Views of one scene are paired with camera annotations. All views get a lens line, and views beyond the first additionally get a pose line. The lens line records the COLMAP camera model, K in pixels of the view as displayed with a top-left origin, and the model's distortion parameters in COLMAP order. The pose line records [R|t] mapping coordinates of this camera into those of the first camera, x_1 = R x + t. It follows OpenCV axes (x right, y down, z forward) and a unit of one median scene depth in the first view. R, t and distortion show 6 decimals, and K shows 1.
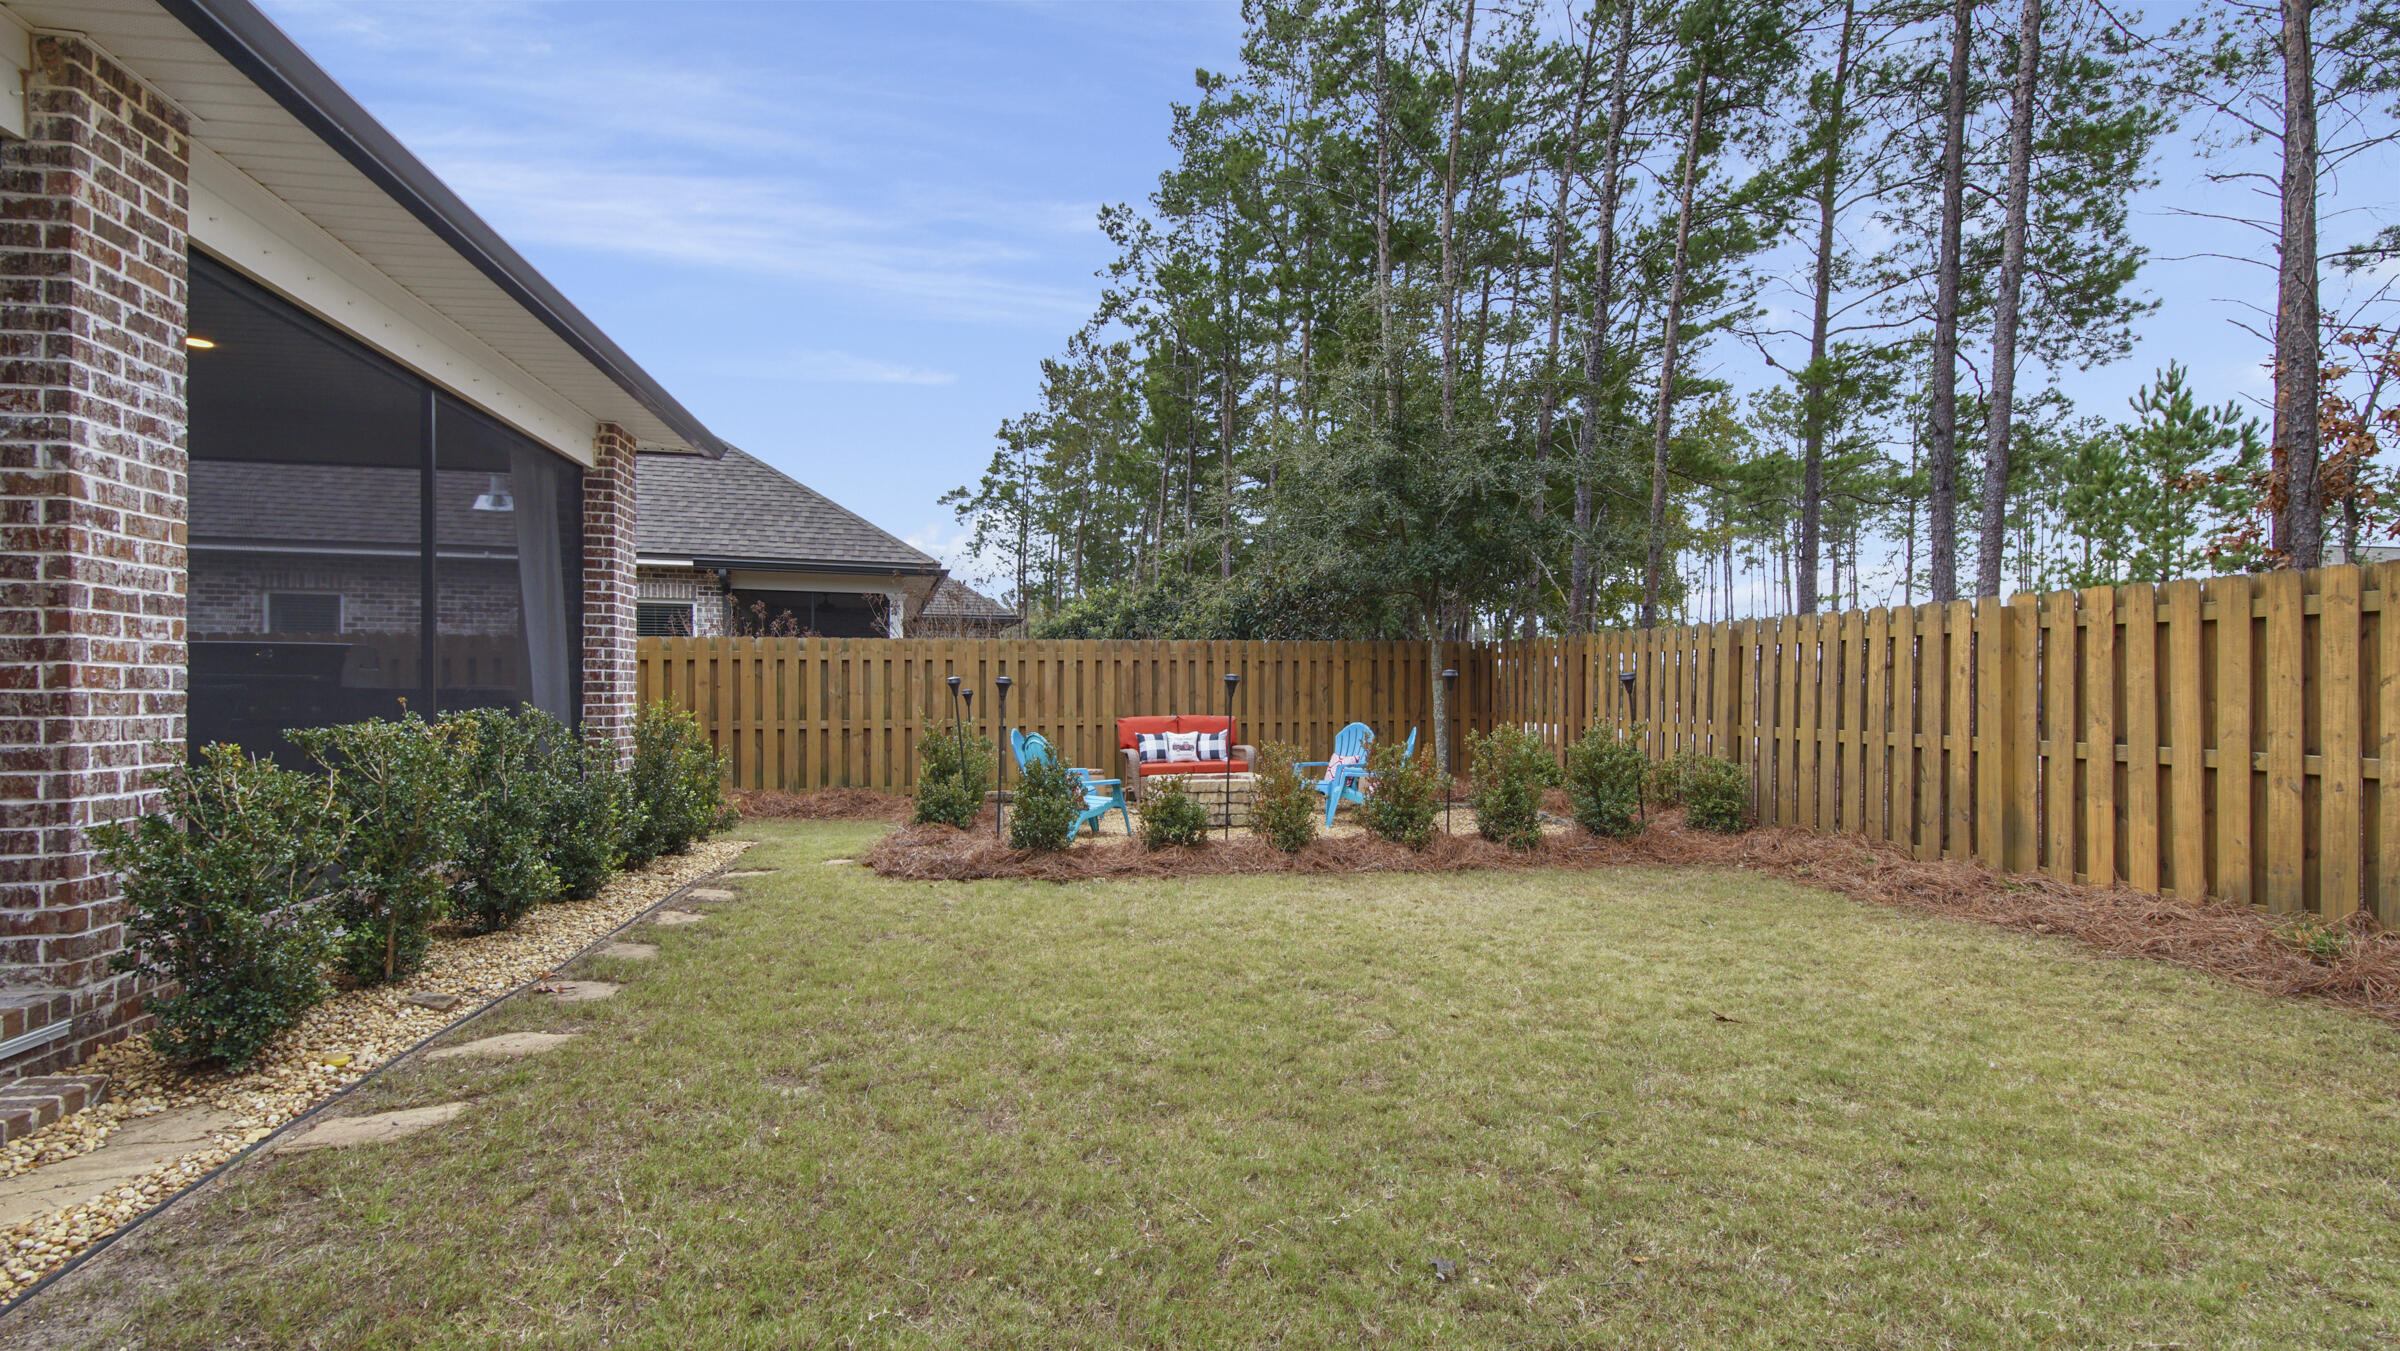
lens RADIAL K [[1060.2, 0, 1192.8], [0, 1060.2, 697.3], [0, 0, 1]] dist [-0.001395, -0.002339]
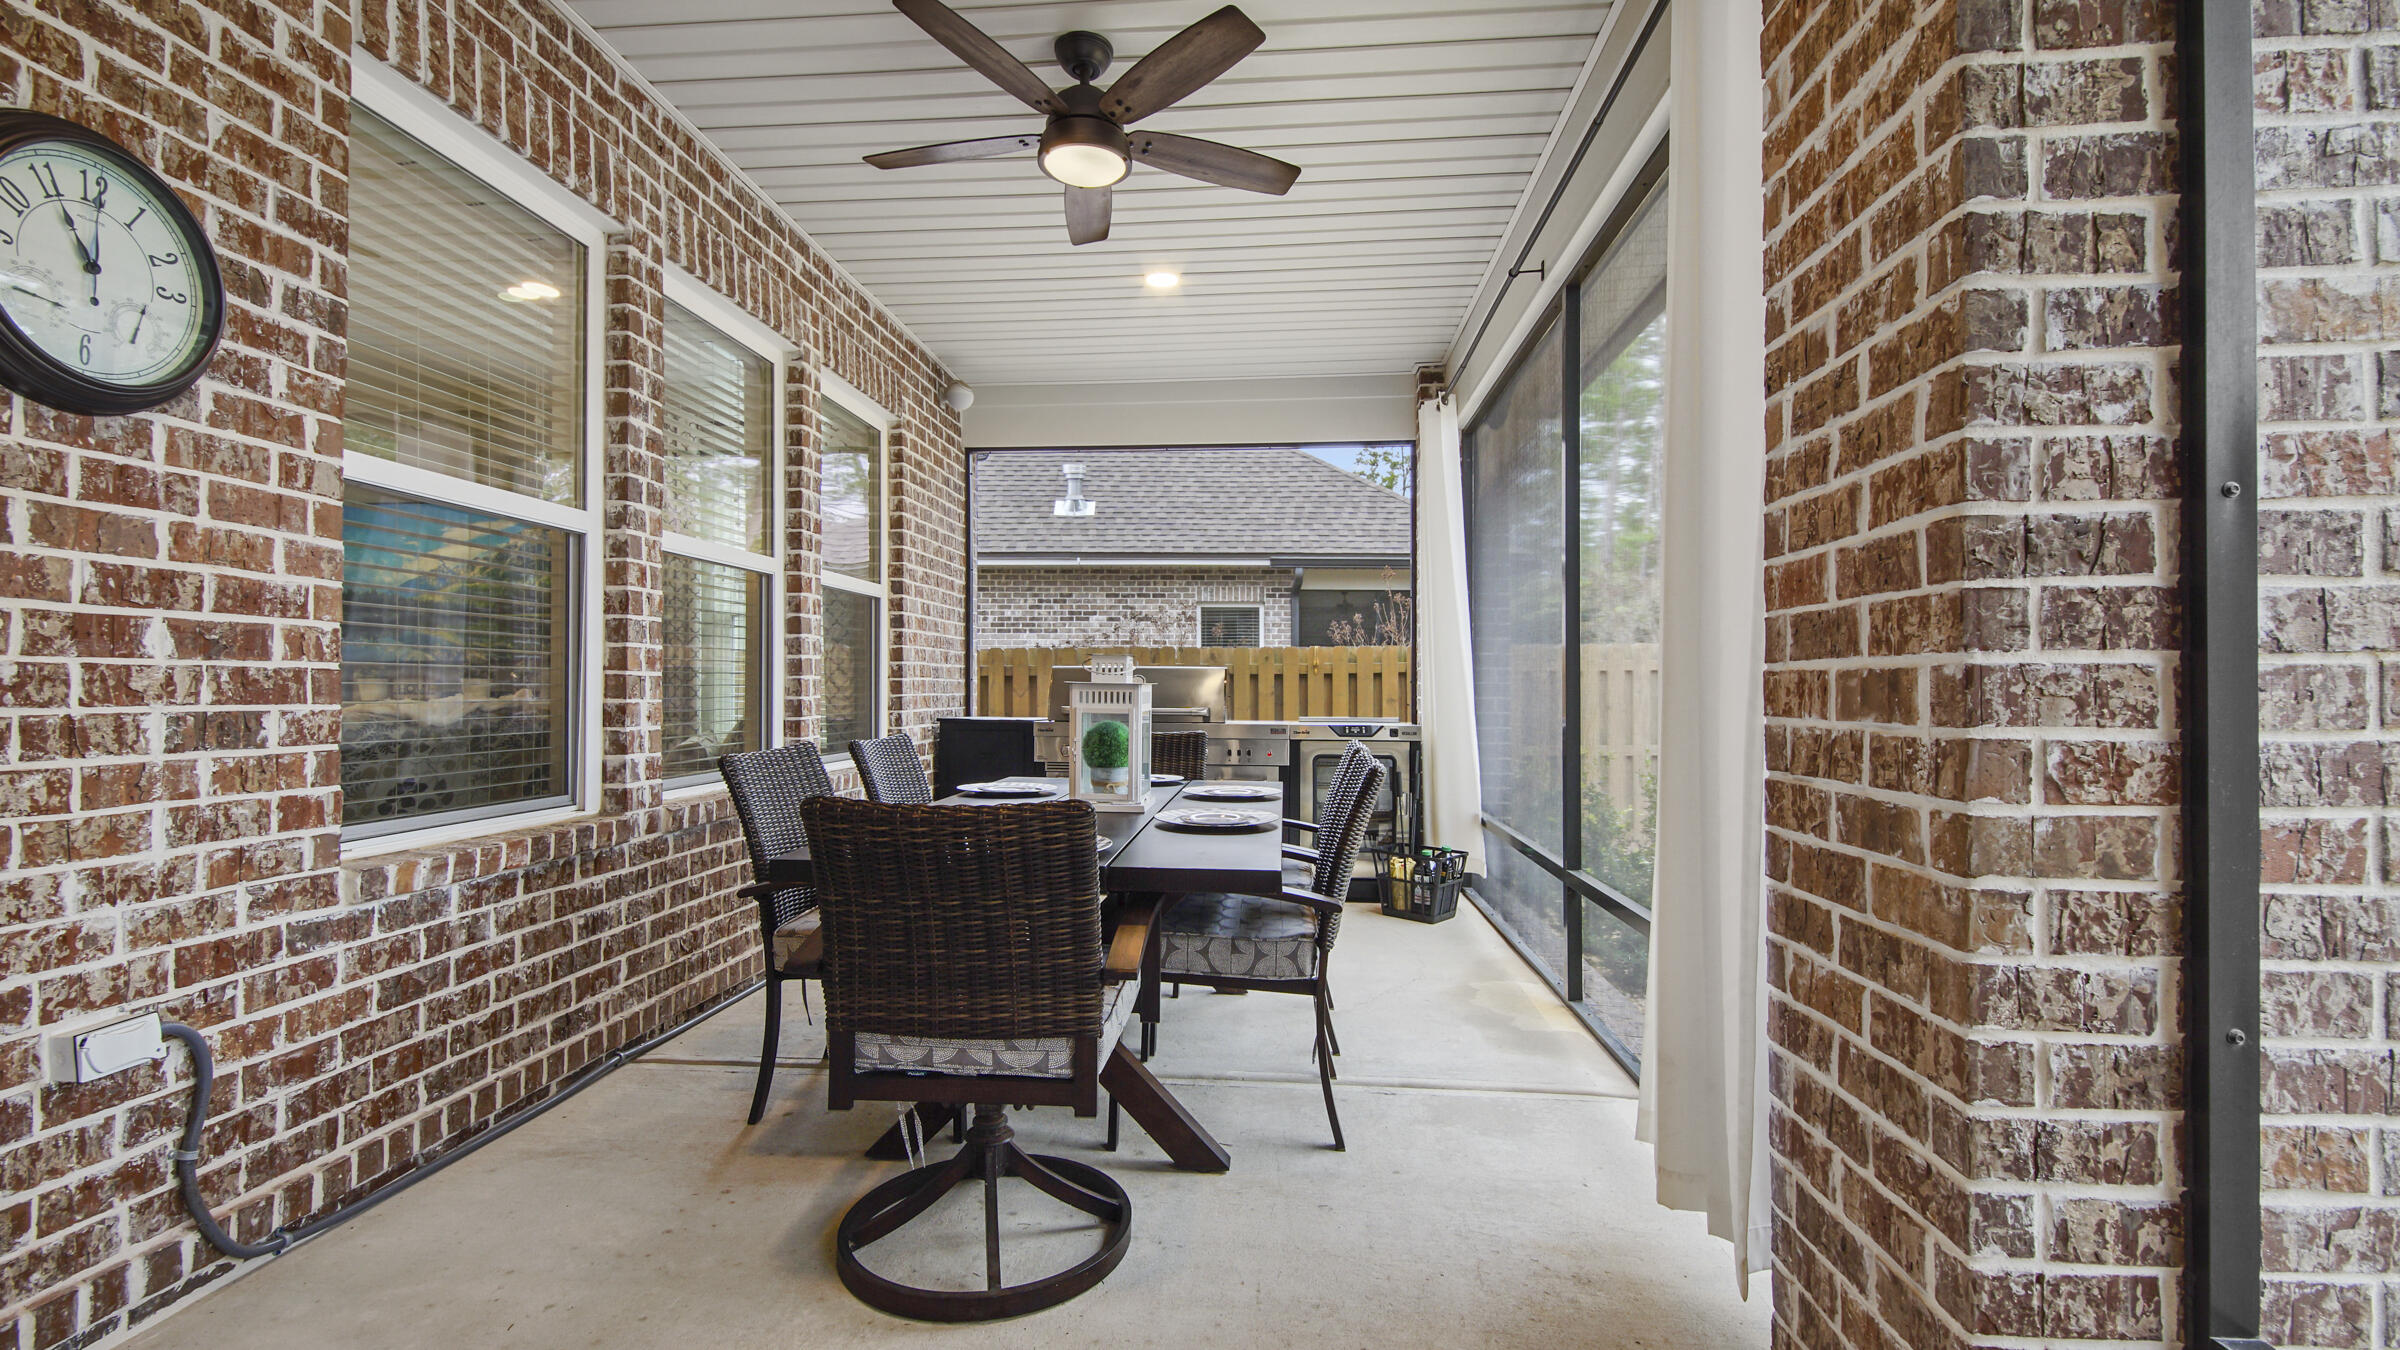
lens RADIAL K [[1060.2, 0, 1191.1], [0, 1060.2, 683.5], [0, 0, 1]] dist [-0.001395, -0.002339]
pose [[0.958042, -0.002788, -0.286613, -0.354302], [0.000023, 0.999953, -0.009652, -0.018617], [0.286627, 0.009240, 0.957998, 0.141123]]
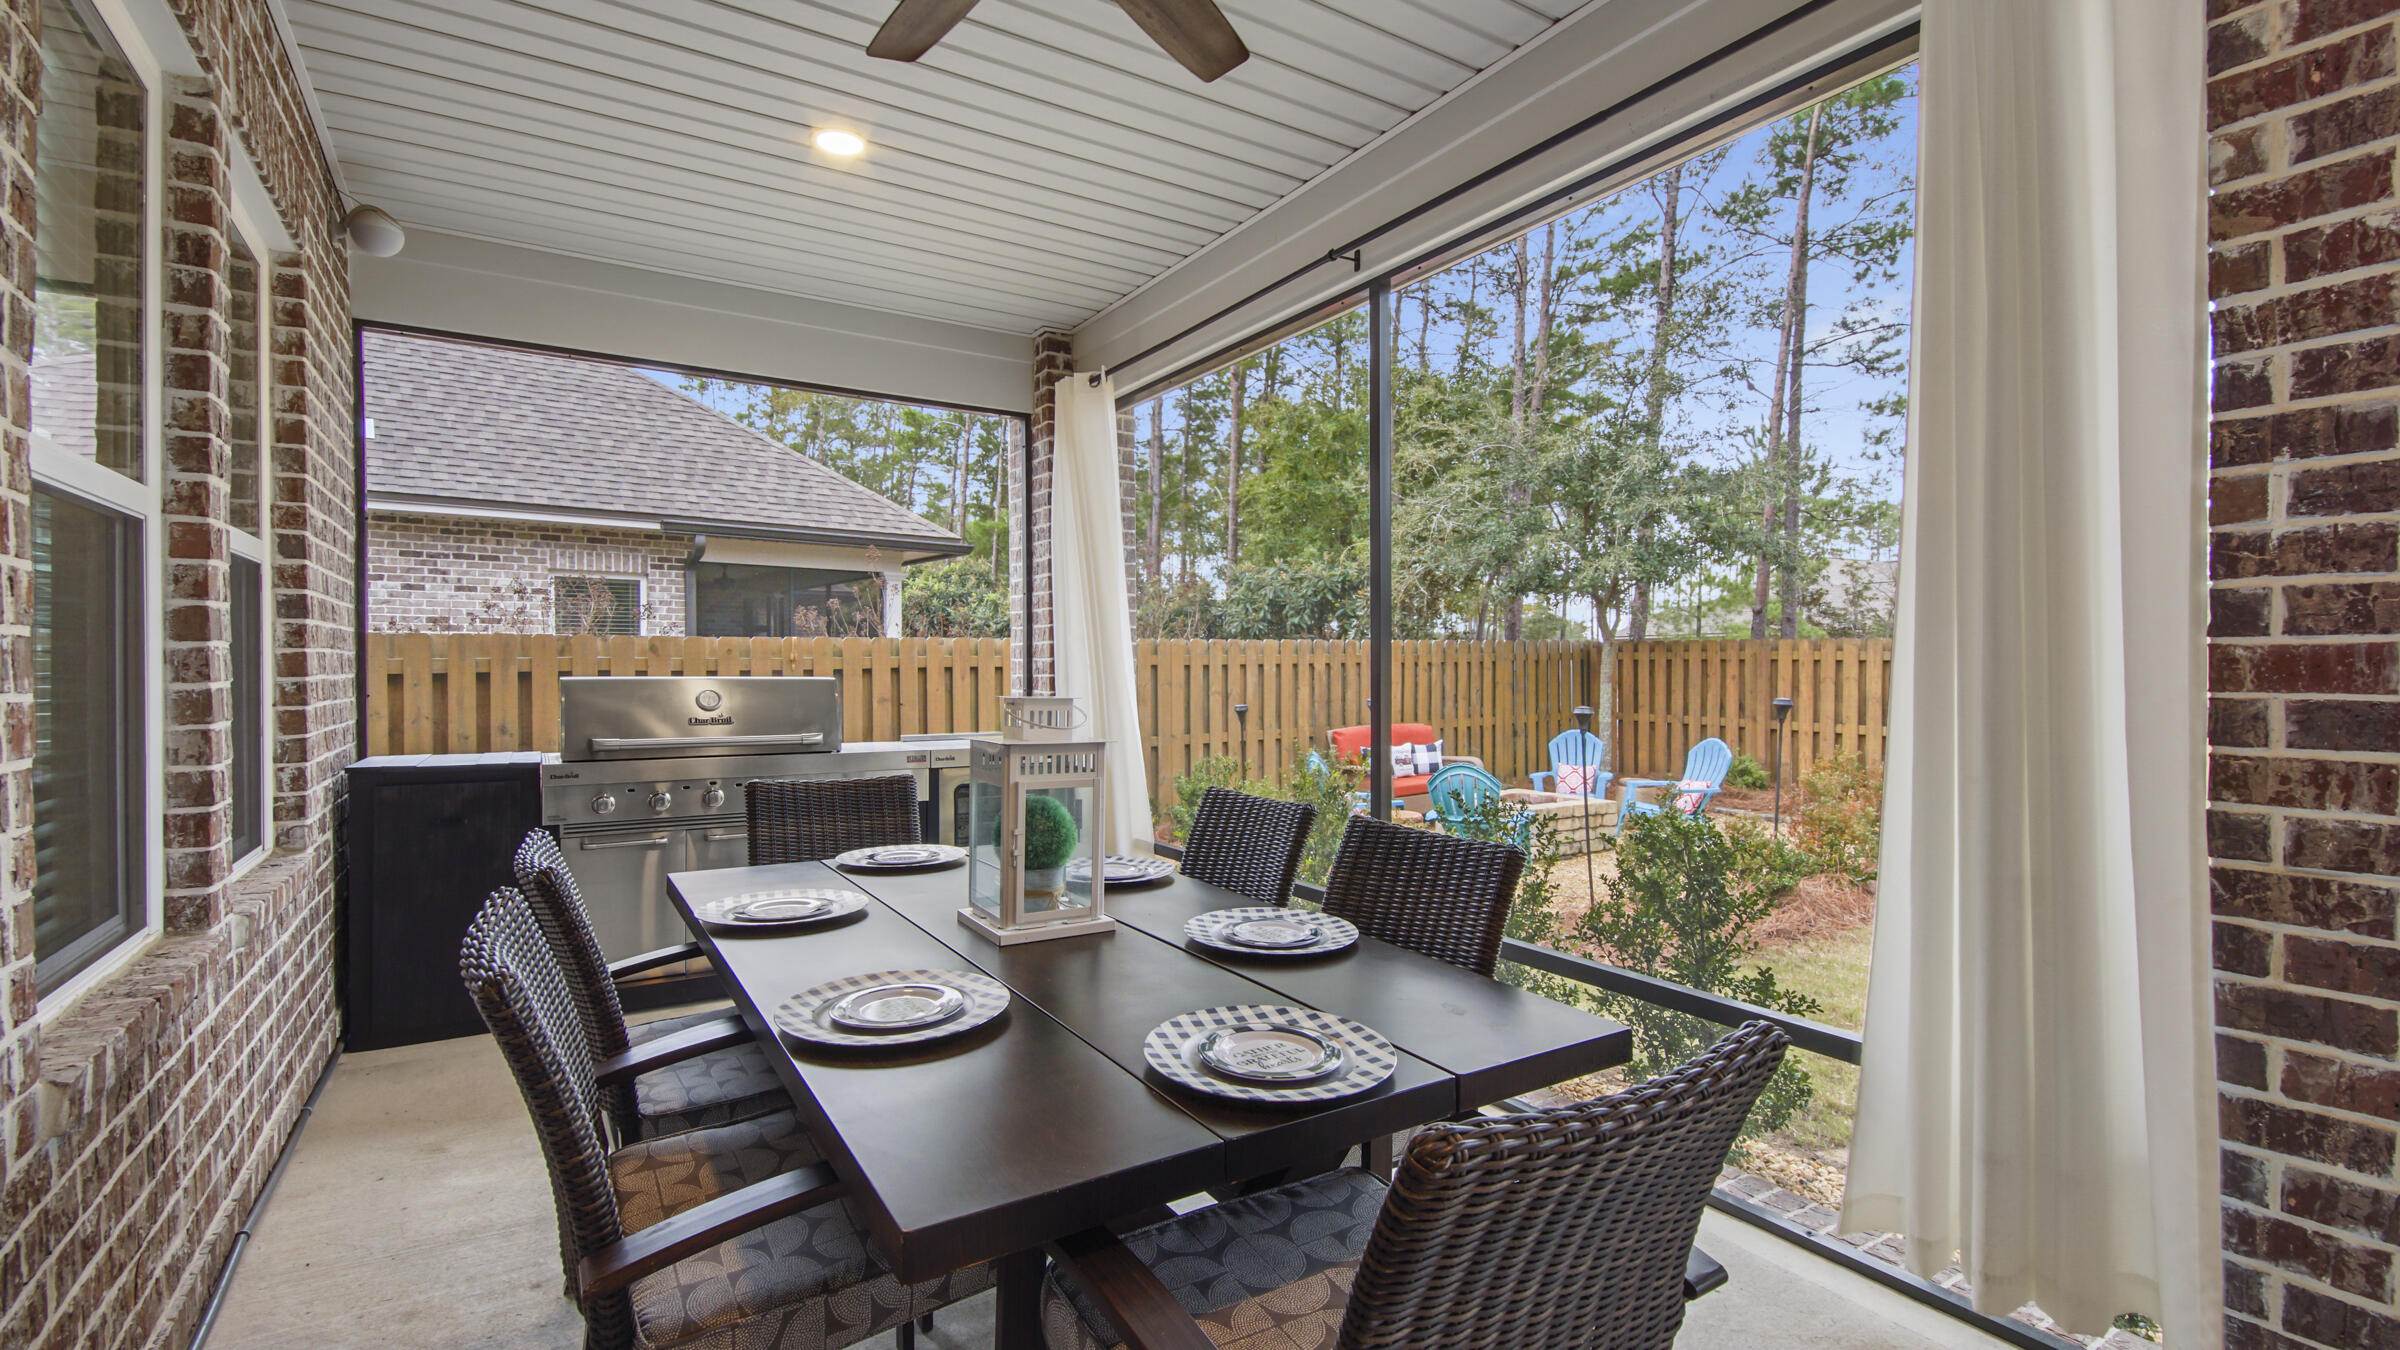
lens RADIAL K [[1060.2, 0, 1202.0], [0, 1060.2, 667.9], [0, 0, 1]] dist [-0.001395, -0.002339]
pose [[0.932839, -0.005038, 0.360259, -0.494318], [0.005010, 0.999987, 0.001009, -0.033962], [-0.360260, 0.000863, 0.932852, 0.218956]]
